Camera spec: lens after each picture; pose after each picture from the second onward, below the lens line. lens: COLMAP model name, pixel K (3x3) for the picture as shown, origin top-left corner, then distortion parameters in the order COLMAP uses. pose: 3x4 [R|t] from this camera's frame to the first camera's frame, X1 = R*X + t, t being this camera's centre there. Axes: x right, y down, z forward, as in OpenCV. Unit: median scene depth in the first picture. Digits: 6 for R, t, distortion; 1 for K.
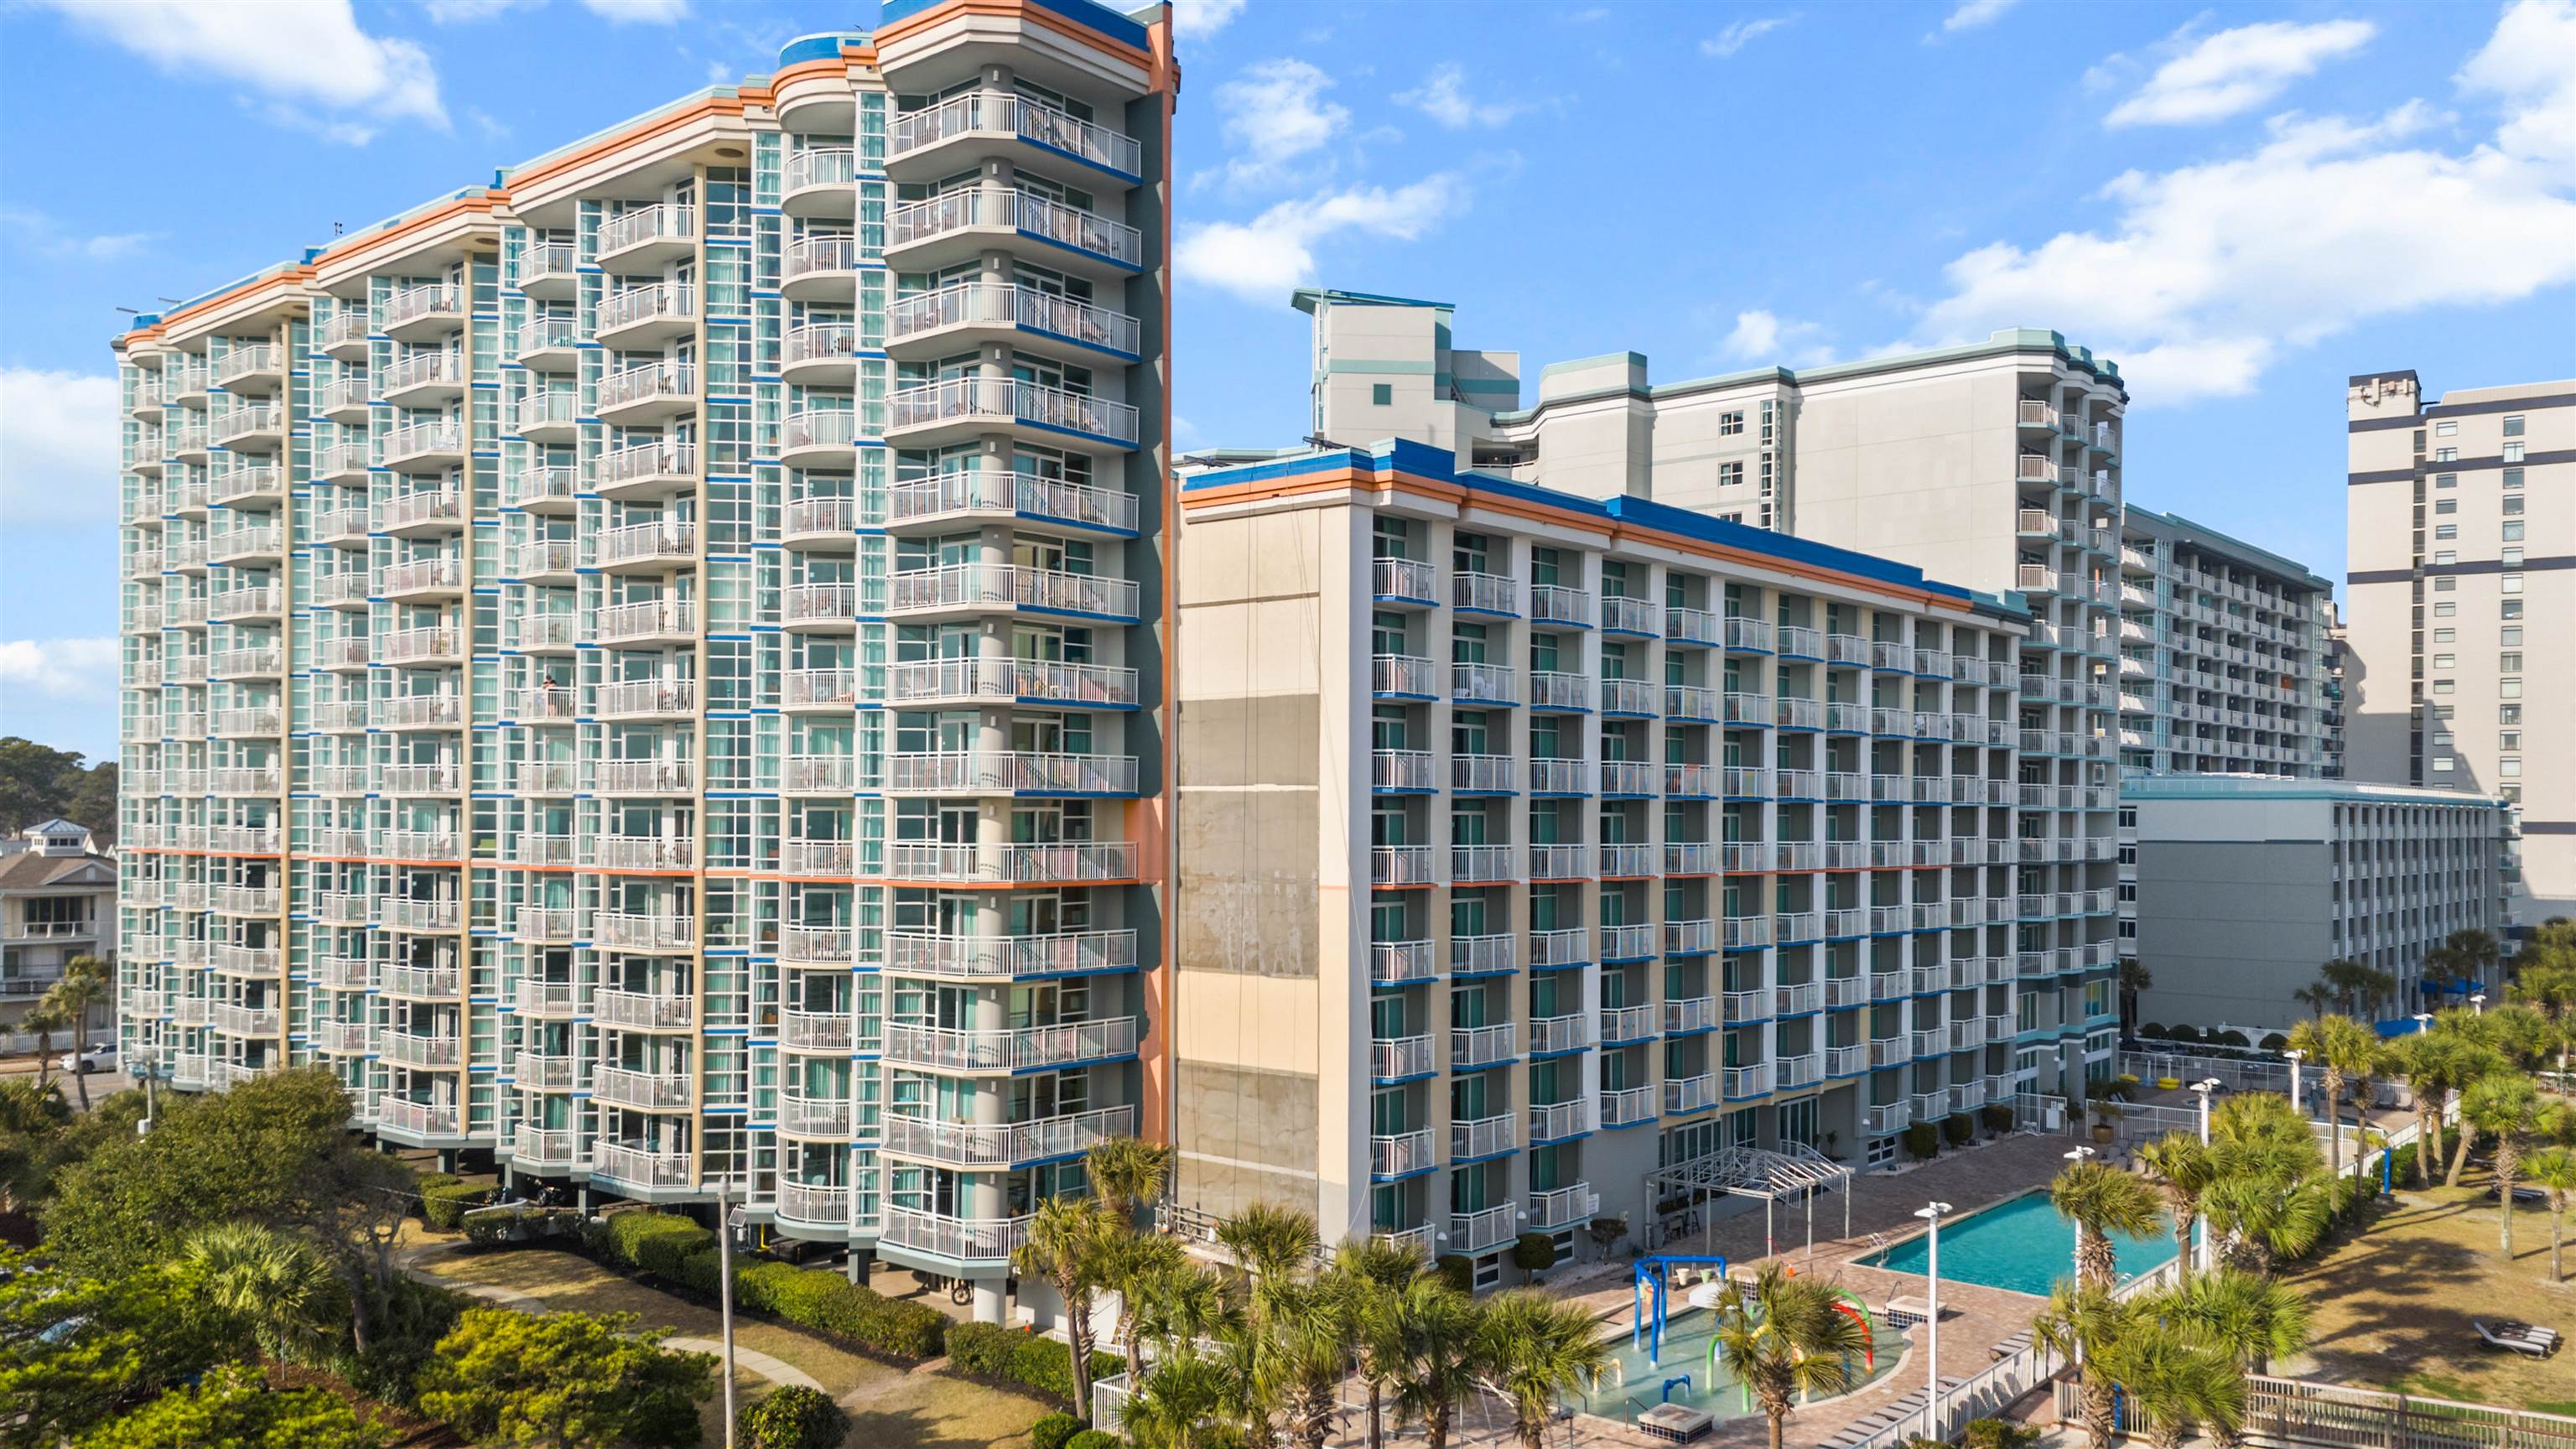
lens RADIAL K [[1934.3, 0, 1310.9], [0, 1934.3, 781.4], [0, 0, 1]] dist [0.052819, -0.012667]
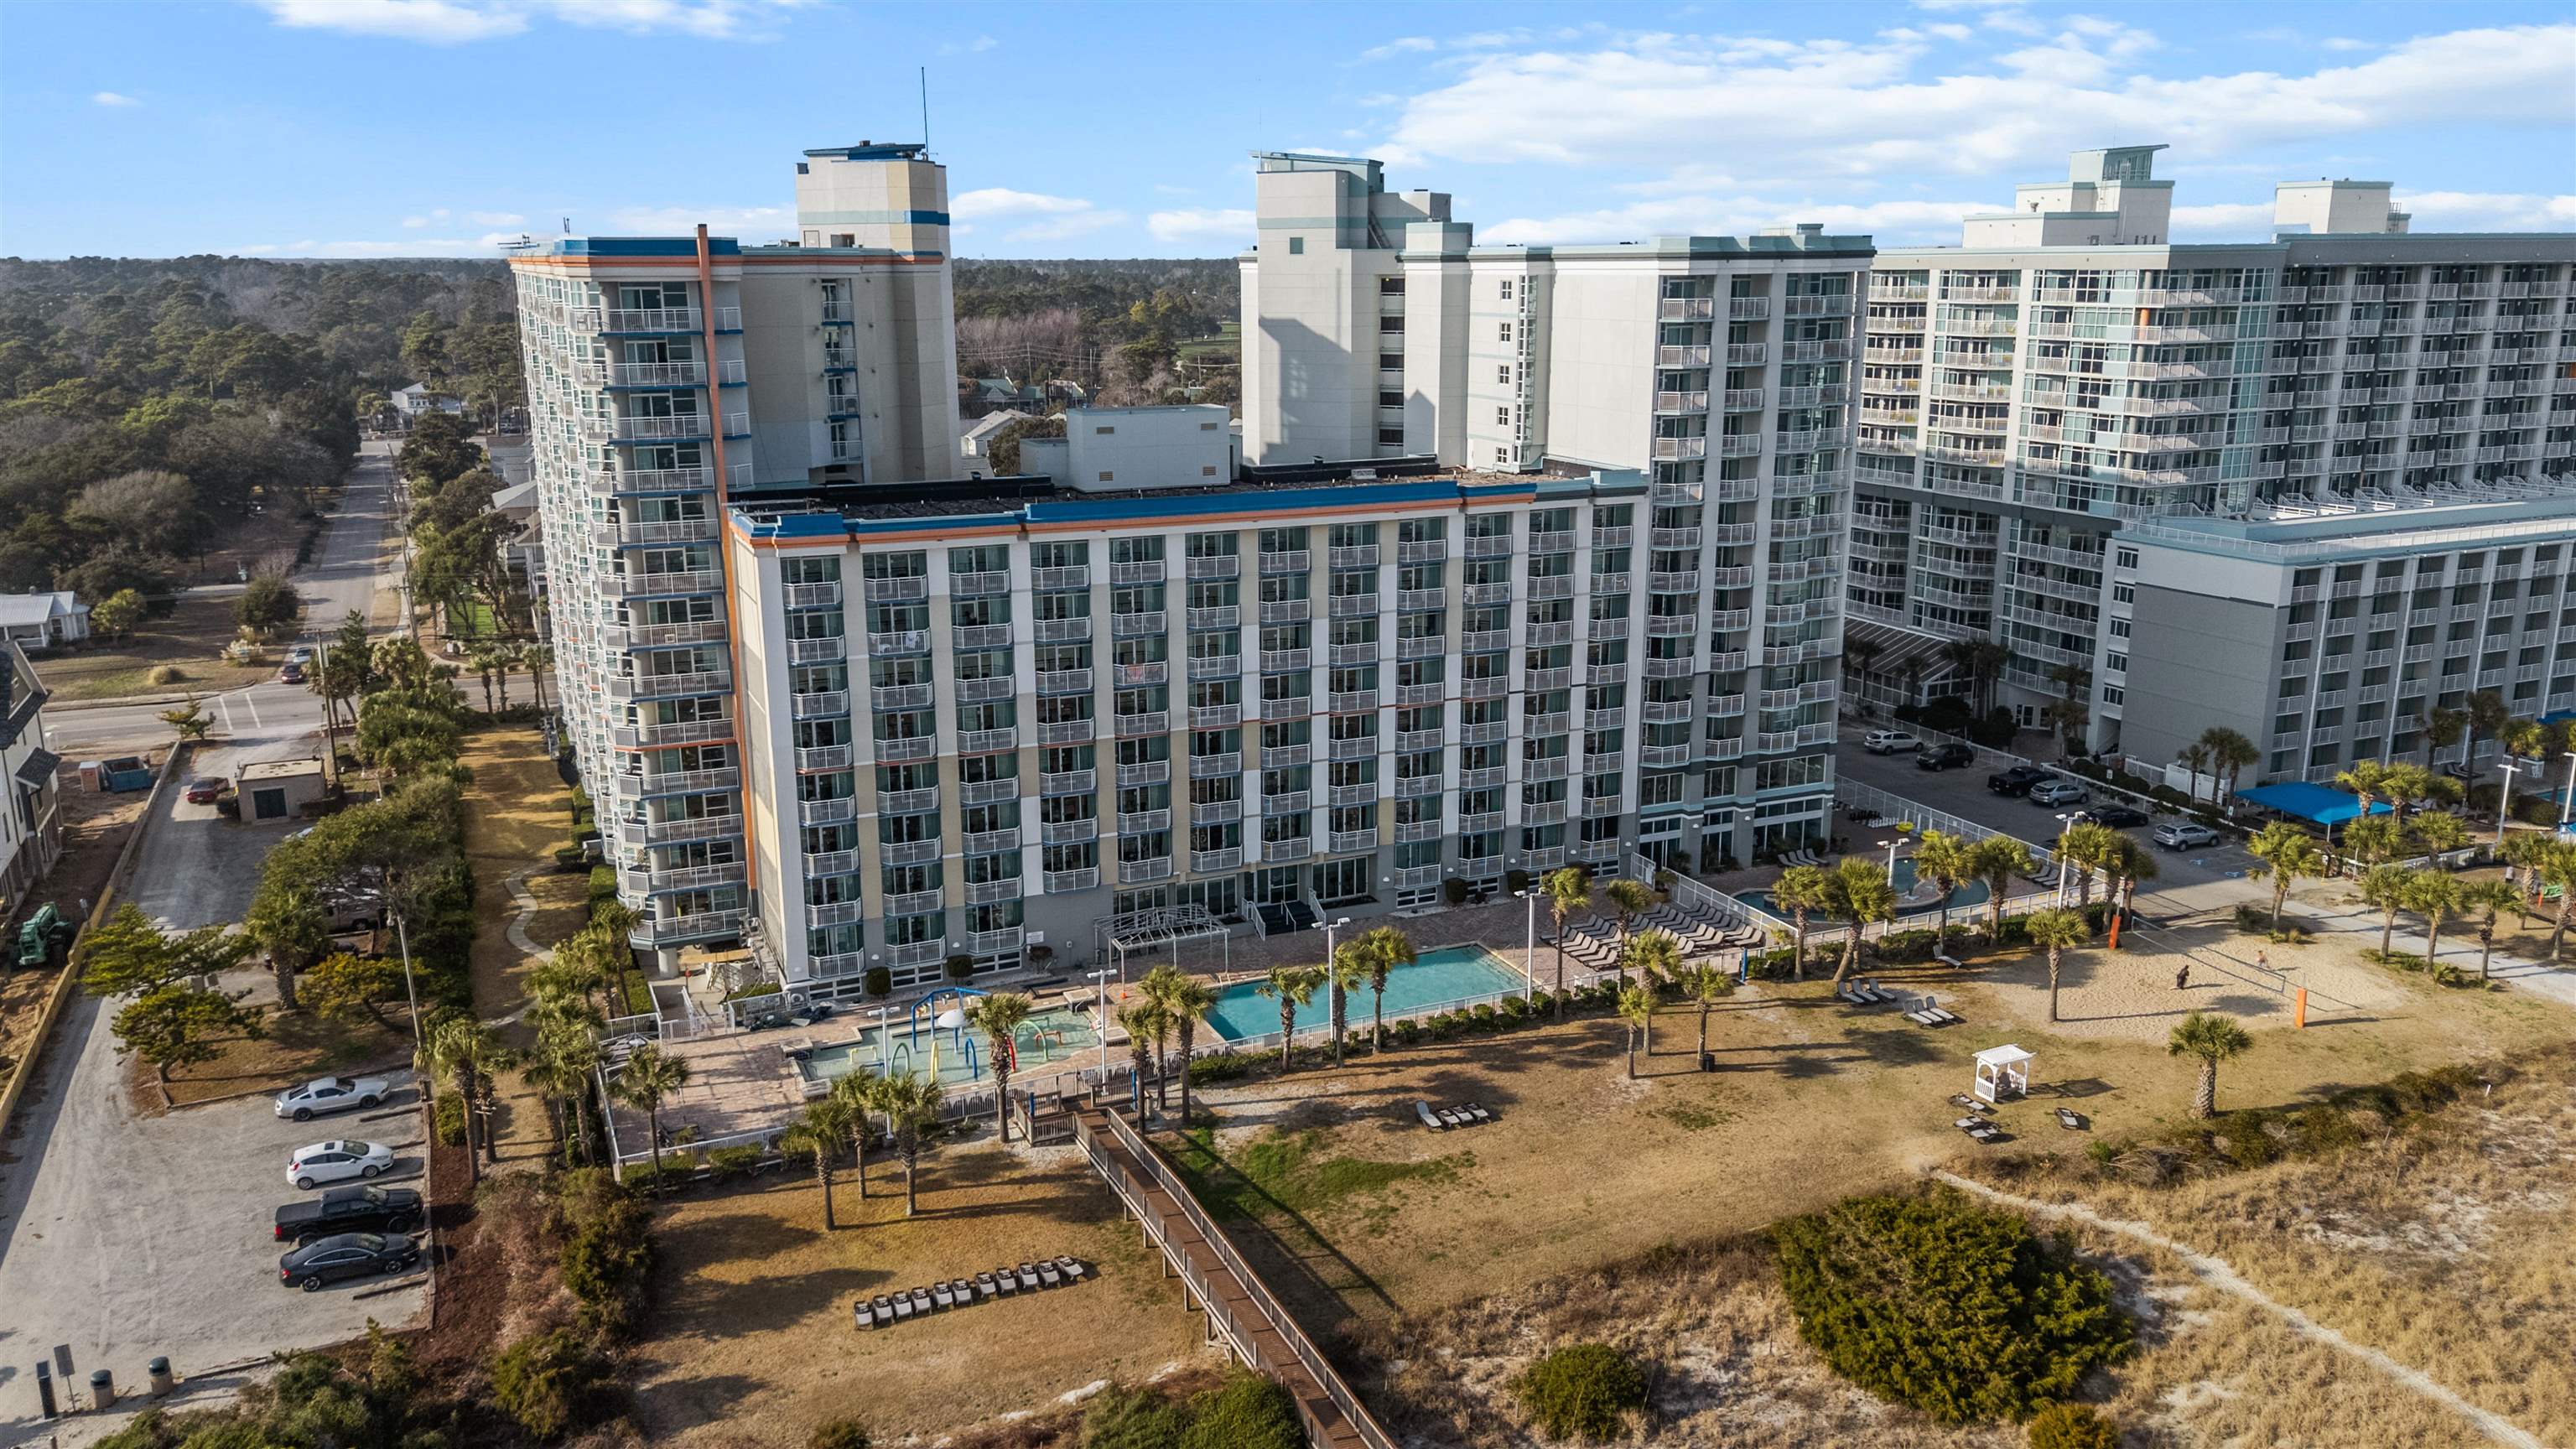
lens RADIAL K [[1934.3, 0, 1341.8], [0, 1934.3, 726.4], [0, 0, 1]] dist [0.052819, -0.012667]
pose [[0.903804, 0.094964, -0.417277, 0.817266], [0.015109, 0.967379, 0.252883, -0.284865], [0.427680, -0.234861, 0.872886, -0.210227]]
